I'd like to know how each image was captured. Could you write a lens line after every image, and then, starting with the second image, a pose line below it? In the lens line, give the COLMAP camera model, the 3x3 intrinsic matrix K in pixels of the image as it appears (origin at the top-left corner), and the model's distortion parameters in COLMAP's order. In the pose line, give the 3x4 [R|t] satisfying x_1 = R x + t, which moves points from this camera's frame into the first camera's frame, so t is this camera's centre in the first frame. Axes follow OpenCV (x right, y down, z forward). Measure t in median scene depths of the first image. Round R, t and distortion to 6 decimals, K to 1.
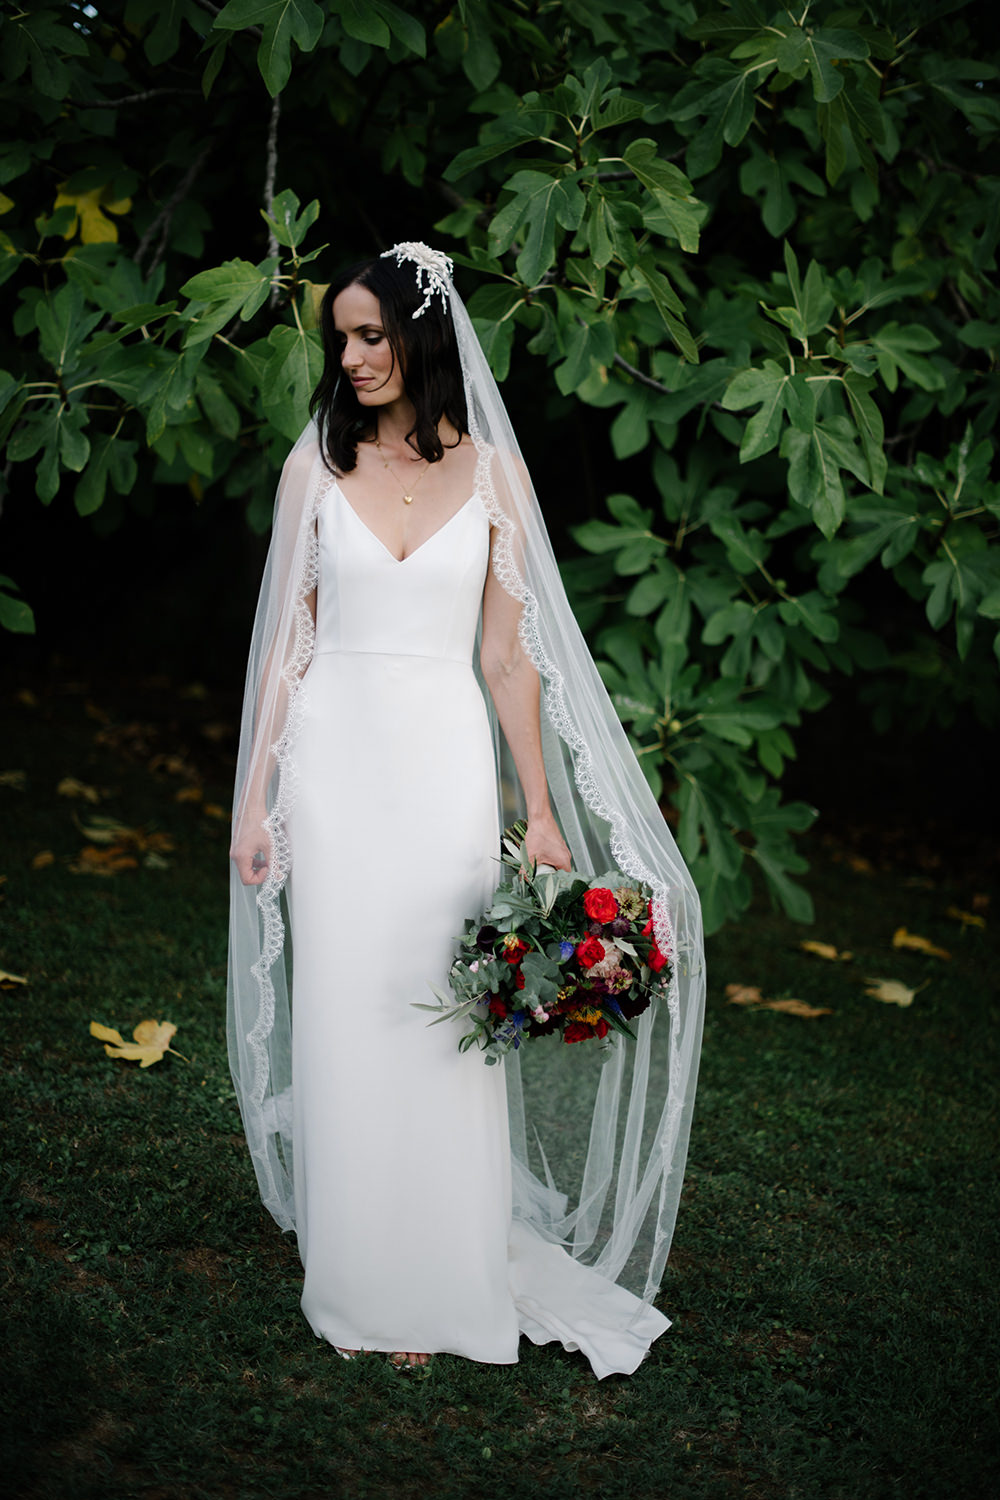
lens RADIAL K [[2244.7, 0, 500.0], [0, 2244.7, 750.0], [0, 0, 1]] dist [-0.154197, 0.040319]
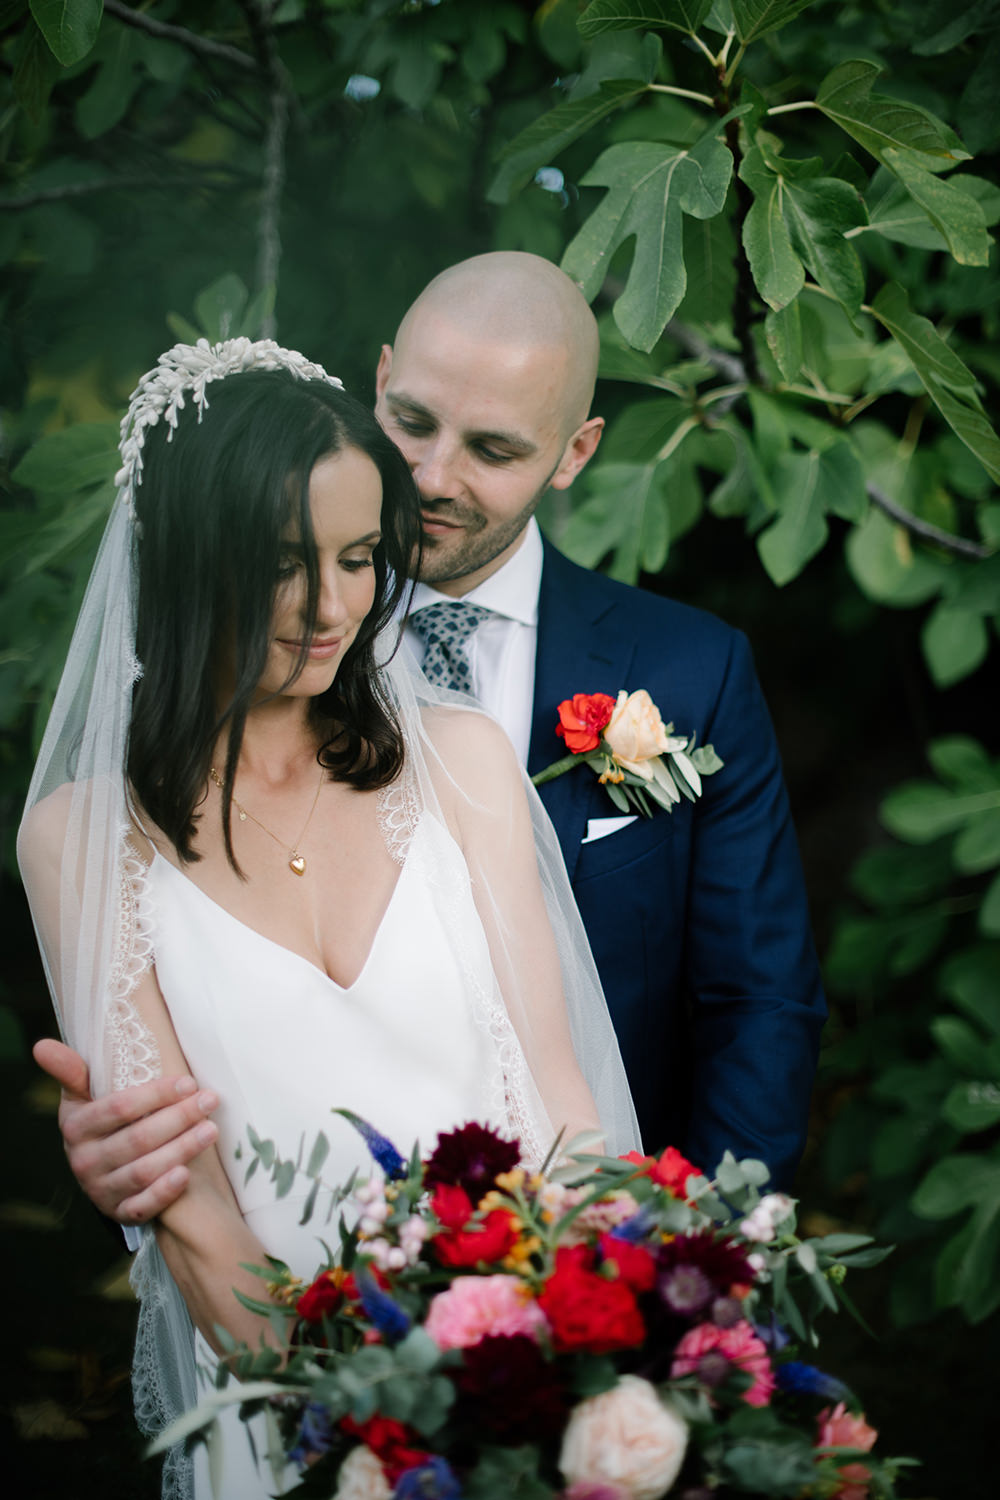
lens RADIAL K [[2244.7, 0, 500.0], [0, 2244.7, 750.0], [0, 0, 1]] dist [-0.154197, 0.040319]
pose [[0.976849, -0.104428, -0.186711, 0.061022], [0.083417, 0.989615, -0.117067, -0.065473], [0.196997, 0.098781, 0.975415, 0.490445]]
